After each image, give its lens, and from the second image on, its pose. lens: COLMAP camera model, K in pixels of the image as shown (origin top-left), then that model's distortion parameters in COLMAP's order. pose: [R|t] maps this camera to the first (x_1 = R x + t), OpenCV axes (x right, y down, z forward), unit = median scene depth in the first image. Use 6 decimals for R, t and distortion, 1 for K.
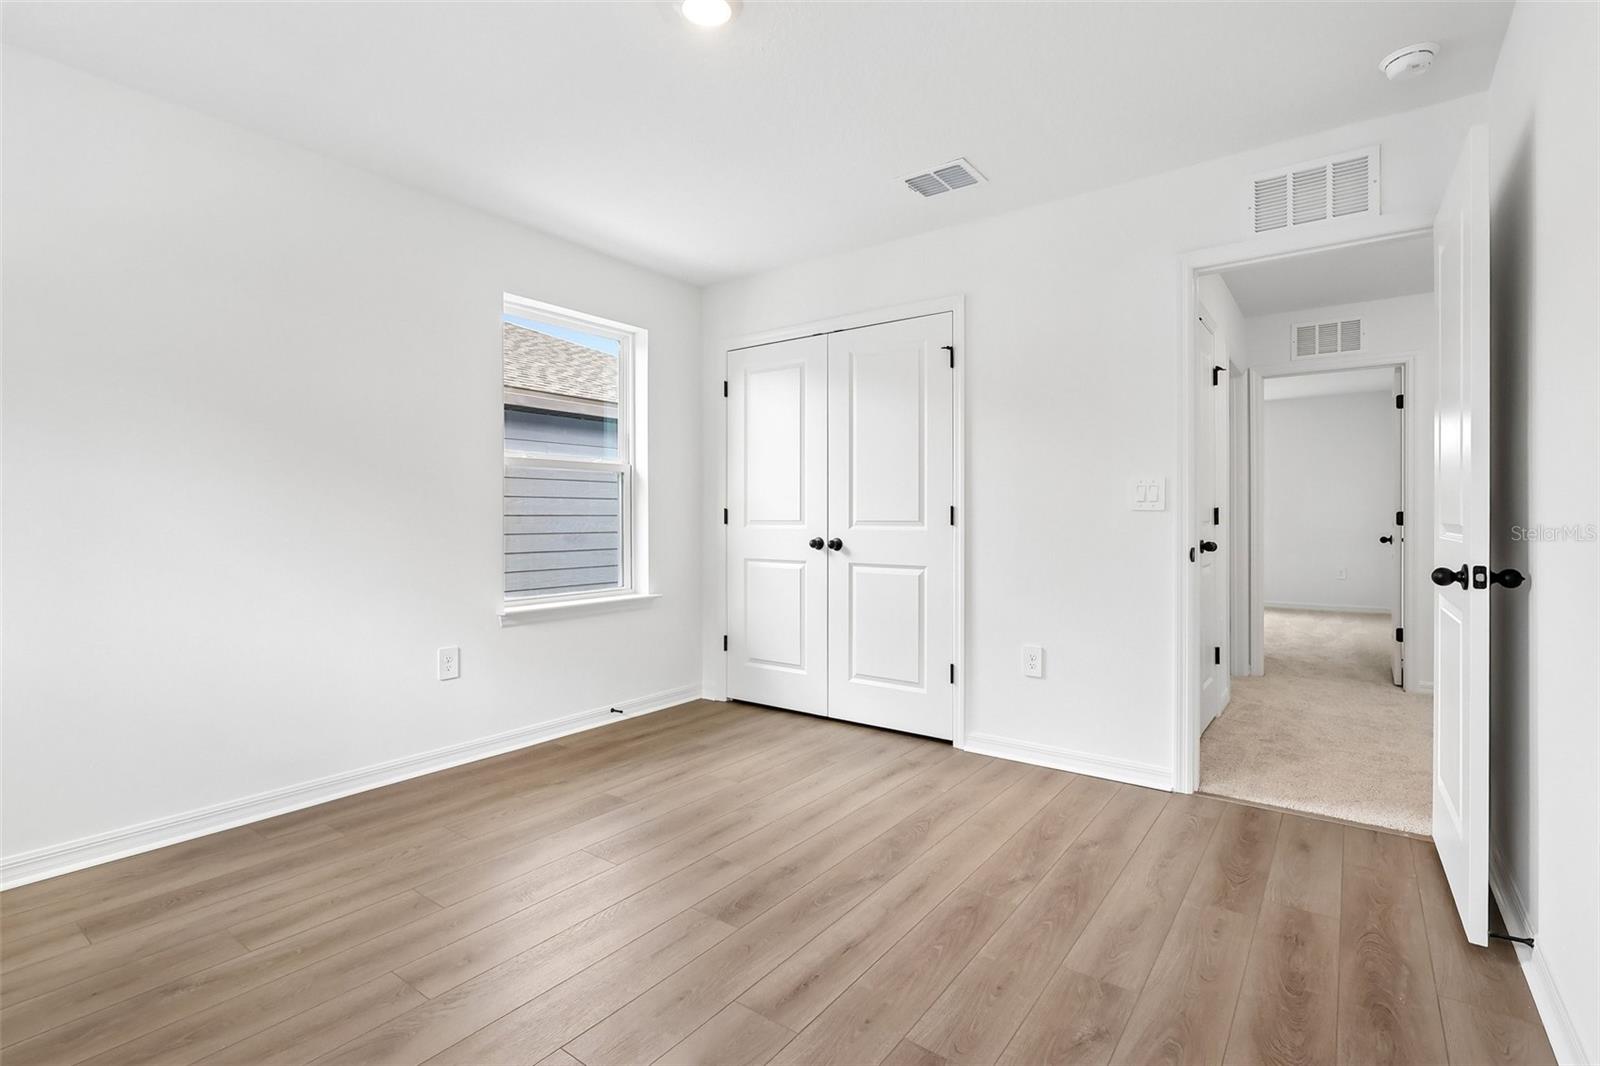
lens RADIAL K [[747.7, 0, 800.4], [0, 747.7, 521.9], [0, 0, 1]] dist [-0.001669, -0.000511]
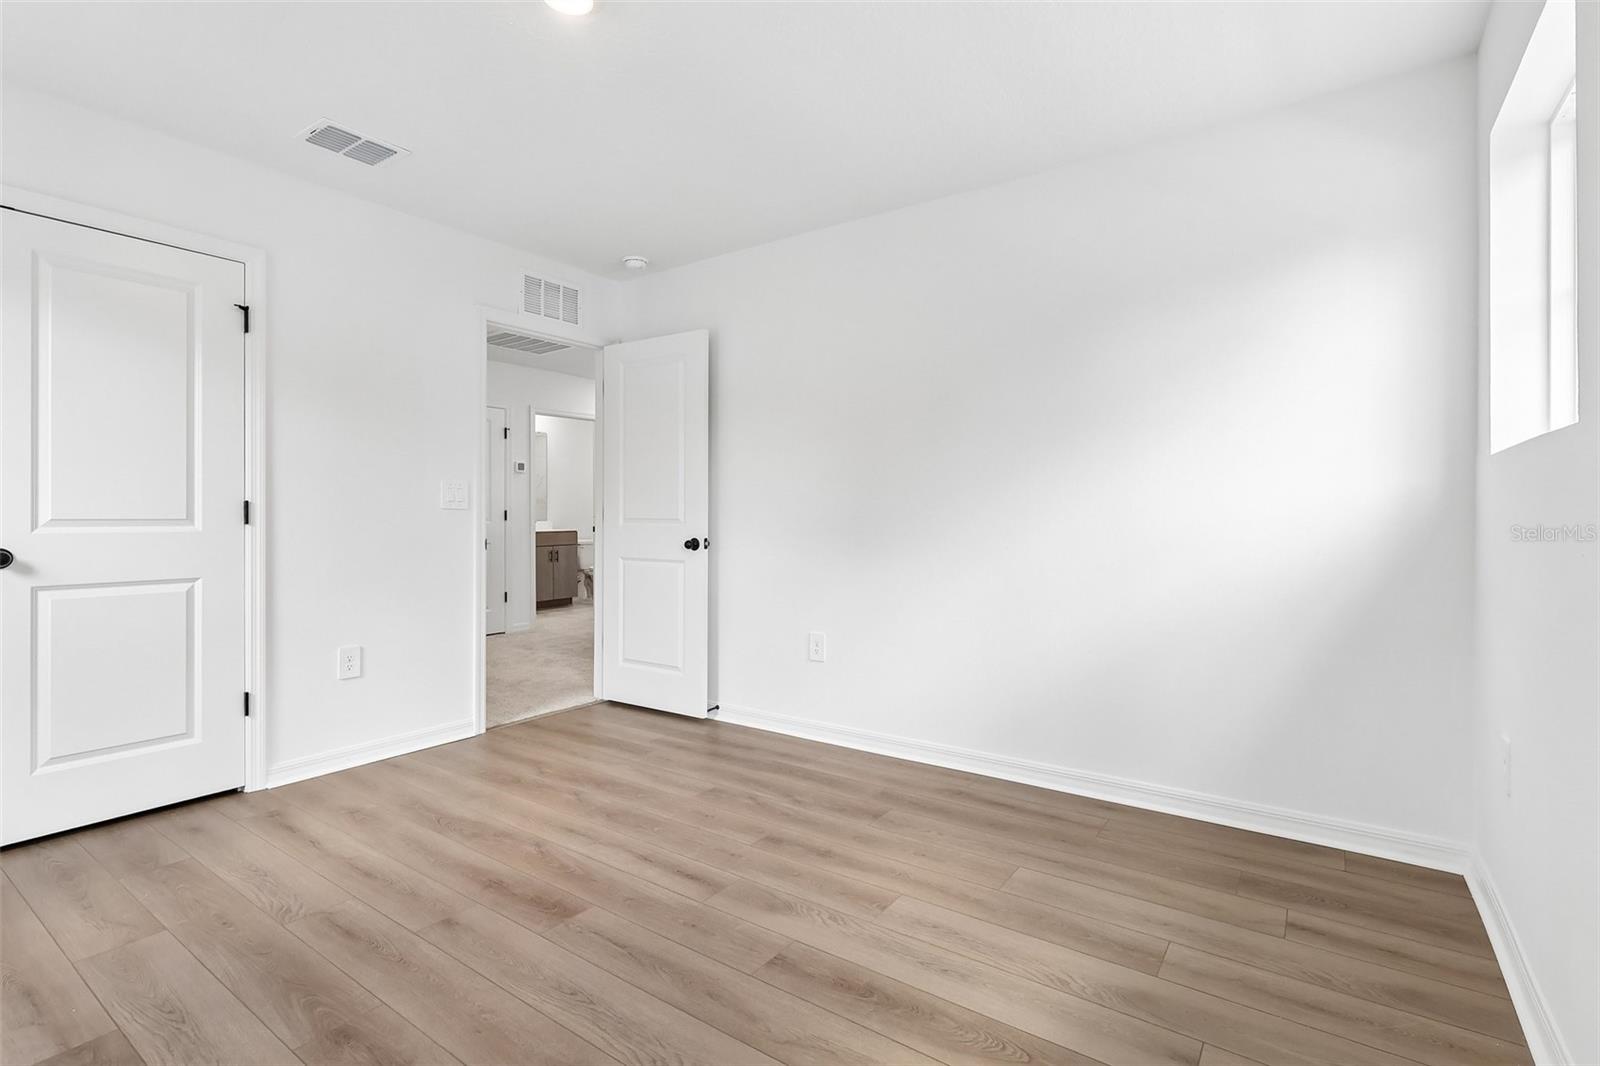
lens RADIAL K [[747.7, 0, 800.4], [0, 747.7, 521.9], [0, 0, 1]] dist [-0.001669, -0.000511]
pose [[-0.022392, -0.008440, 0.999714, -0.744759], [0.004399, 0.999954, 0.008540, -0.002738], [-0.999740, 0.004589, -0.022354, 0.479433]]
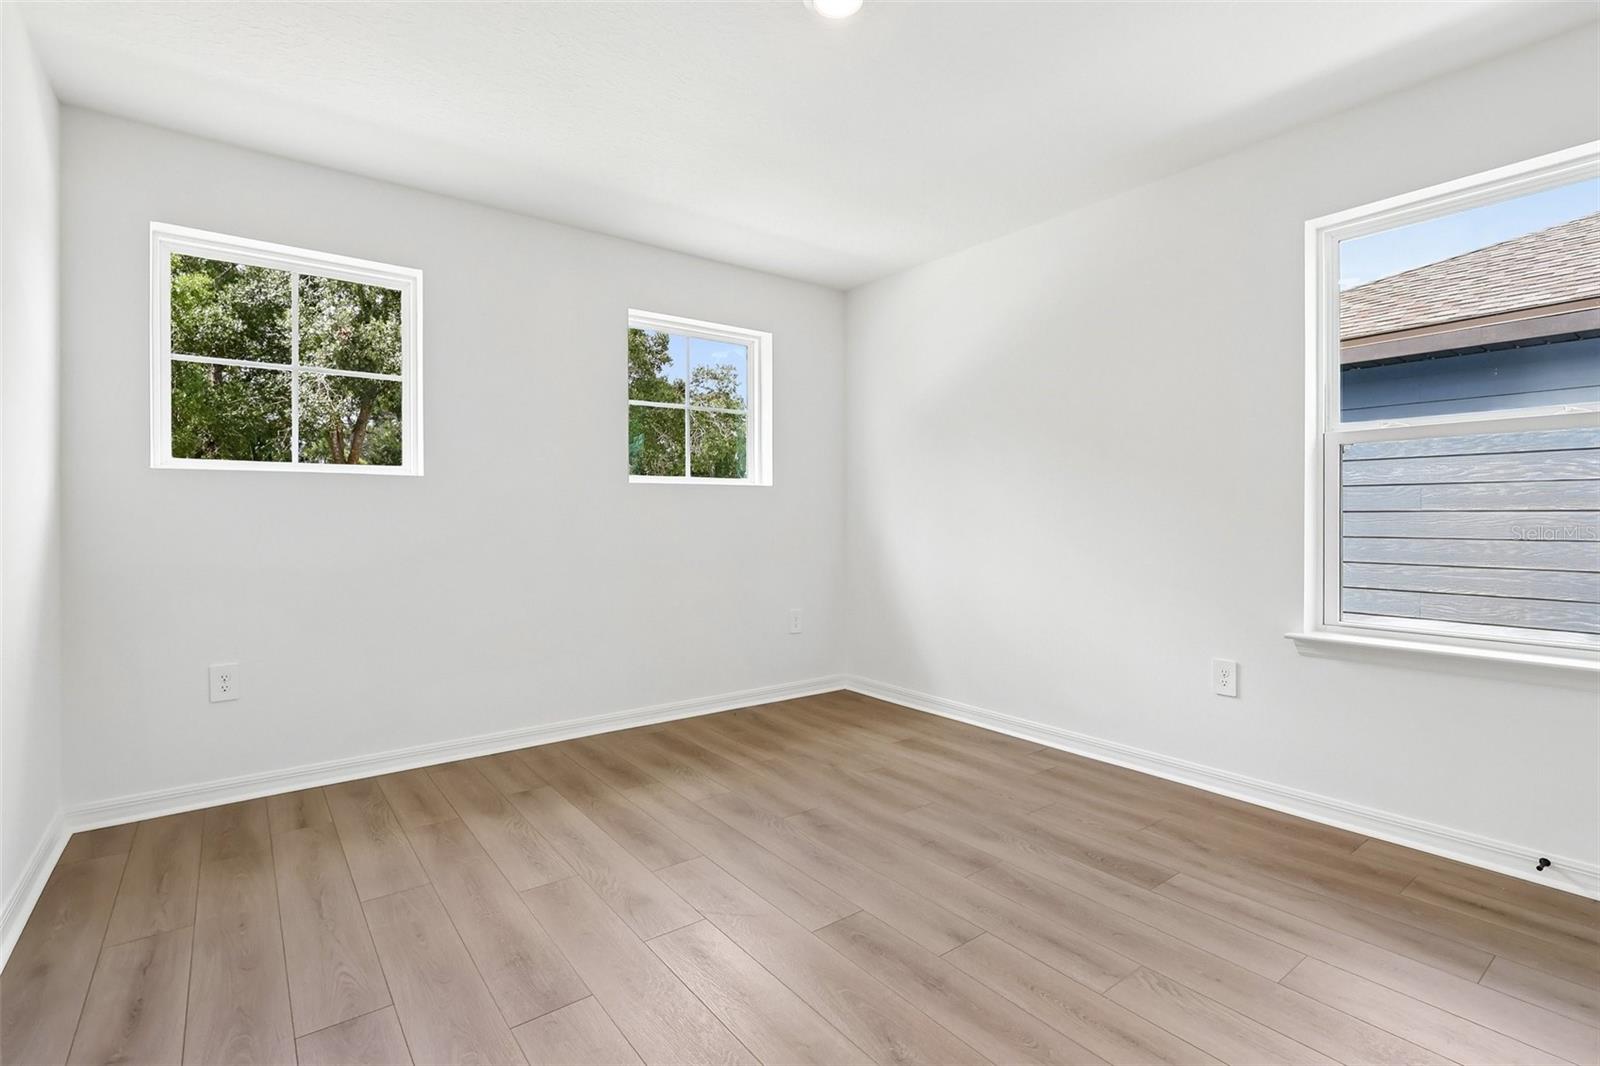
lens RADIAL K [[747.7, 0, 800.4], [0, 747.7, 521.9], [0, 0, 1]] dist [-0.001669, -0.000511]
pose [[-0.276139, 0.008682, -0.961078, 0.565391], [-0.004744, 0.999935, 0.010397, -0.003764], [0.961106, 0.007430, -0.276080, 0.820848]]
